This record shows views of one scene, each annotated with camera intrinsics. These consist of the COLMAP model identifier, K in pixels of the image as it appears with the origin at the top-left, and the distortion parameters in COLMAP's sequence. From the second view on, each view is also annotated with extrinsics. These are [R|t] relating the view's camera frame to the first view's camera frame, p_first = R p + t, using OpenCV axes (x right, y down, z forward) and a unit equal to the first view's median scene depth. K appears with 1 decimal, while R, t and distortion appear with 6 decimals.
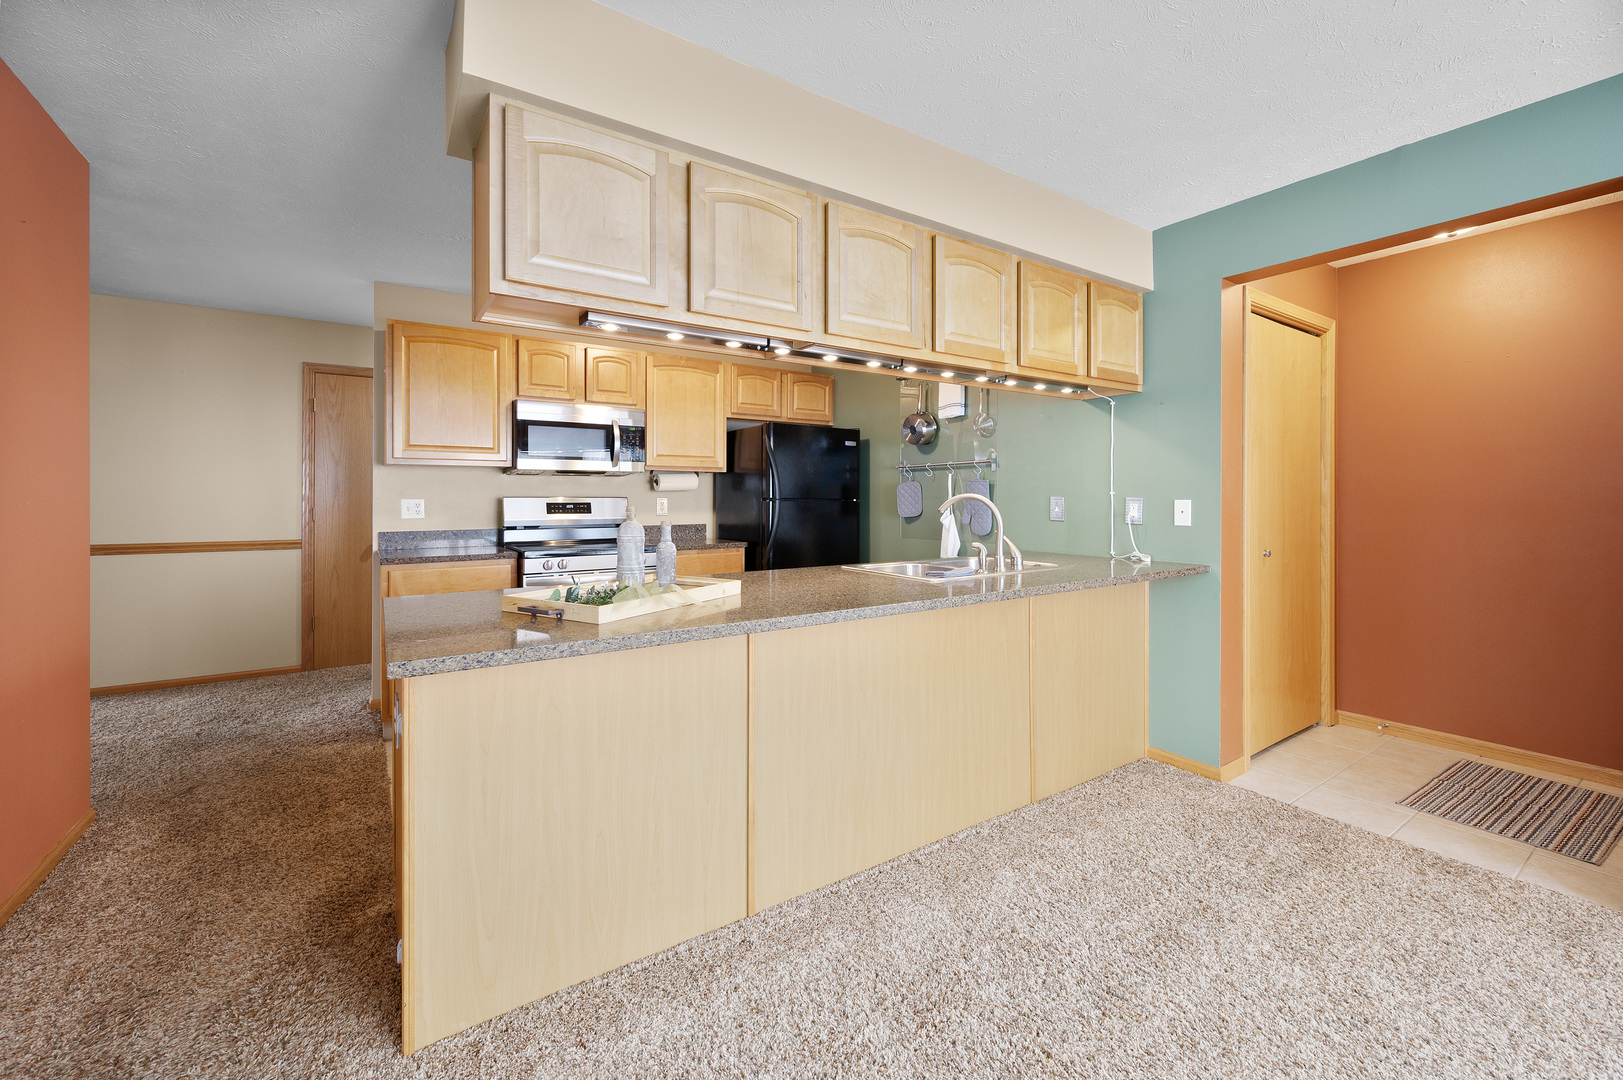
lens RADIAL K [[654.4, 0, 807.5], [0, 654.4, 497.9], [0, 0, 1]] dist [-0.000567, -0.000733]
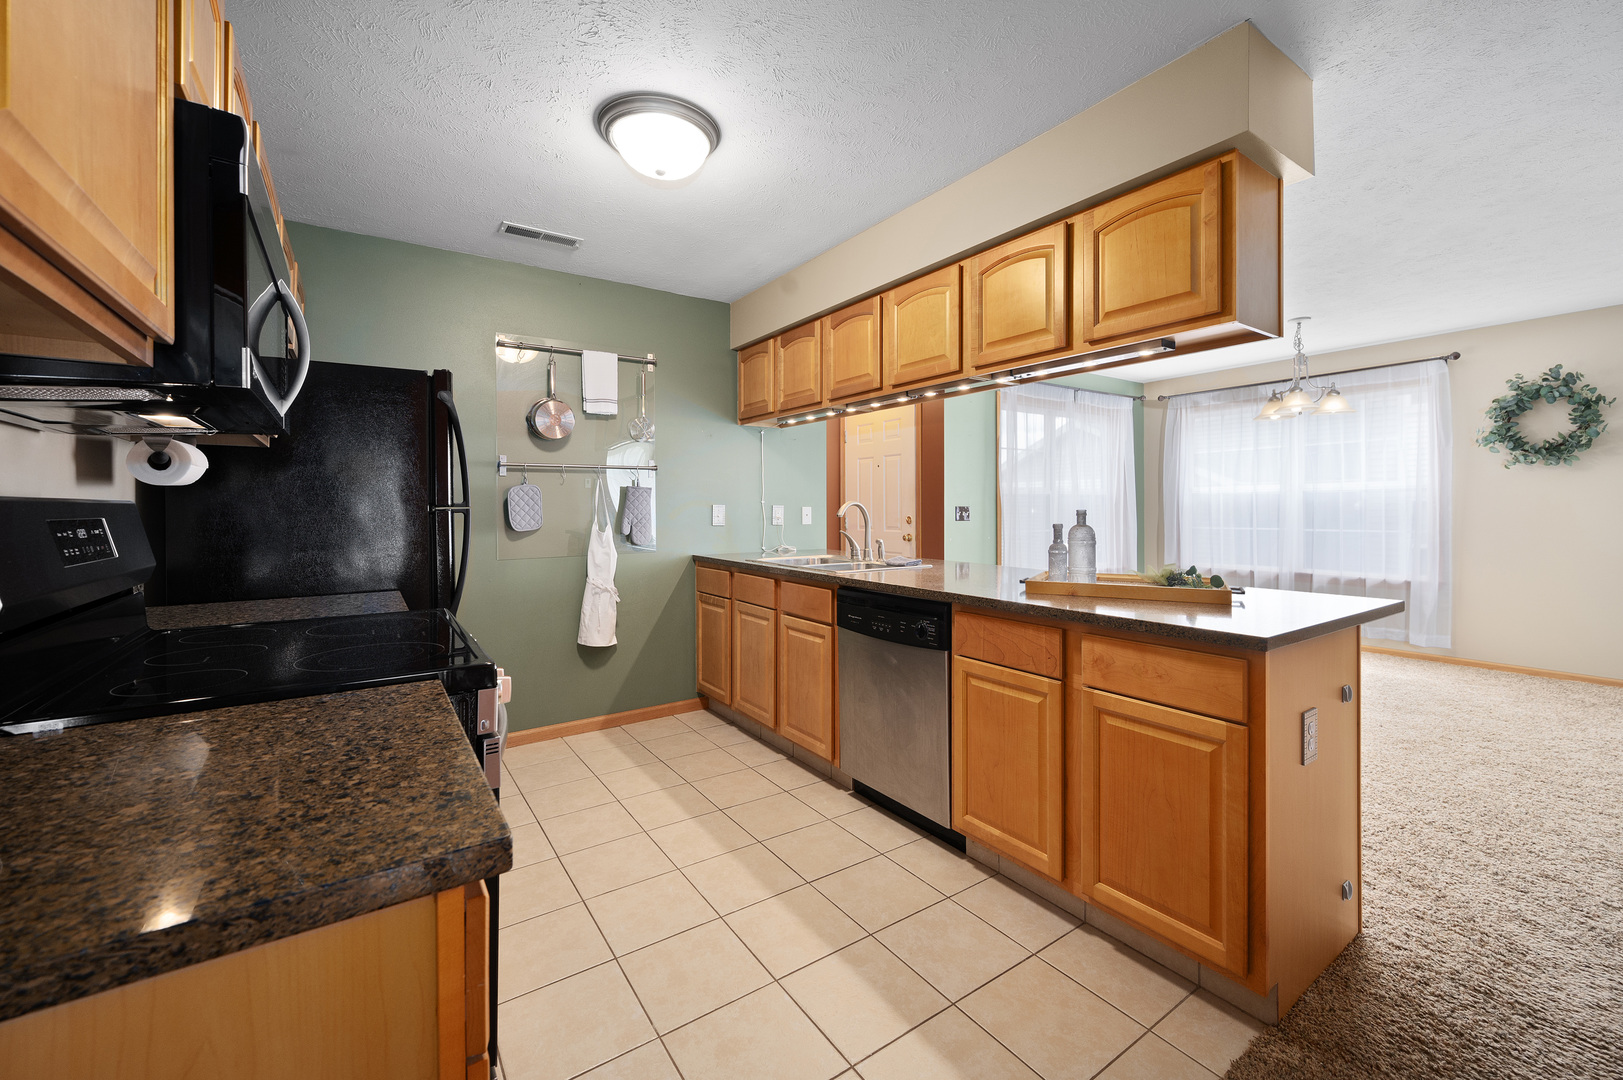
lens RADIAL K [[654.4, 0, 807.8], [0, 654.4, 506.2], [0, 0, 1]] dist [-0.000567, -0.000733]
pose [[-0.015105, 0.003154, 0.999881, -0.741998], [0.005970, 0.999977, -0.003065, 0.004970], [-0.999868, 0.005923, -0.015124, 0.844469]]
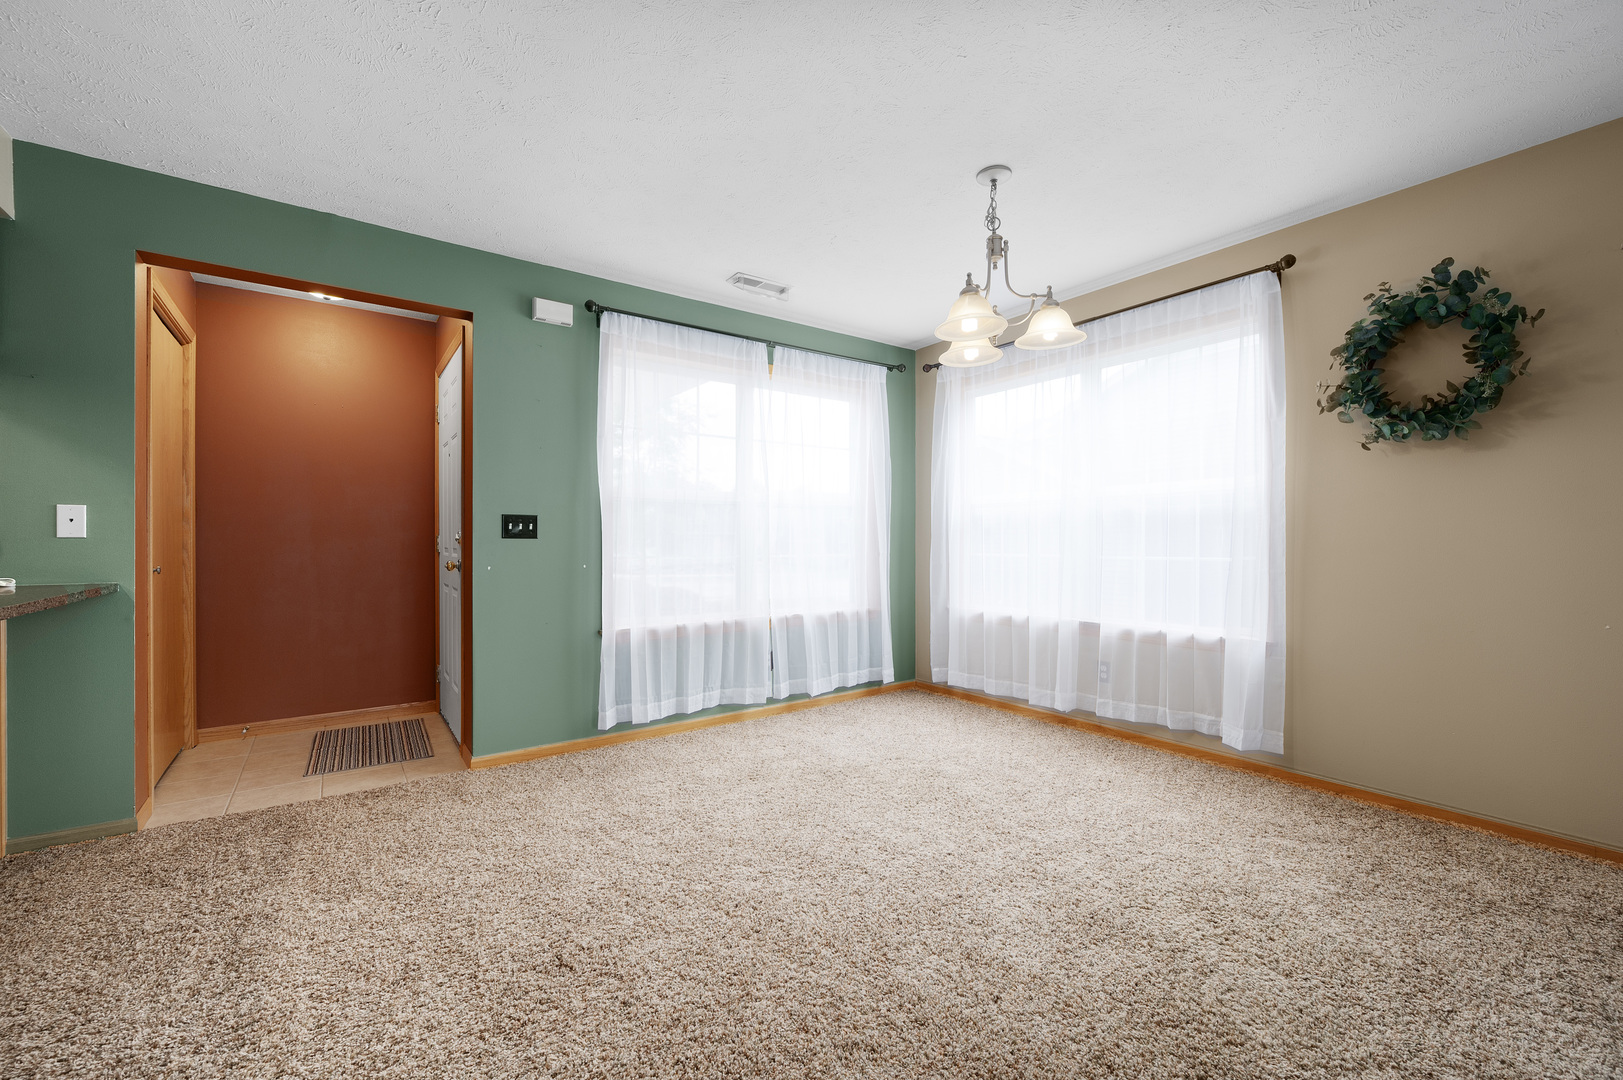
lens RADIAL K [[654.4, 0, 809.8], [0, 654.4, 539.6], [0, 0, 1]] dist [-0.000567, -0.000733]
pose [[-0.031740, 0.000944, 0.999496, -0.203446], [0.000026, 1.000000, -0.000944, 0.038070], [-0.999496, -0.000004, -0.031740, 0.108140]]
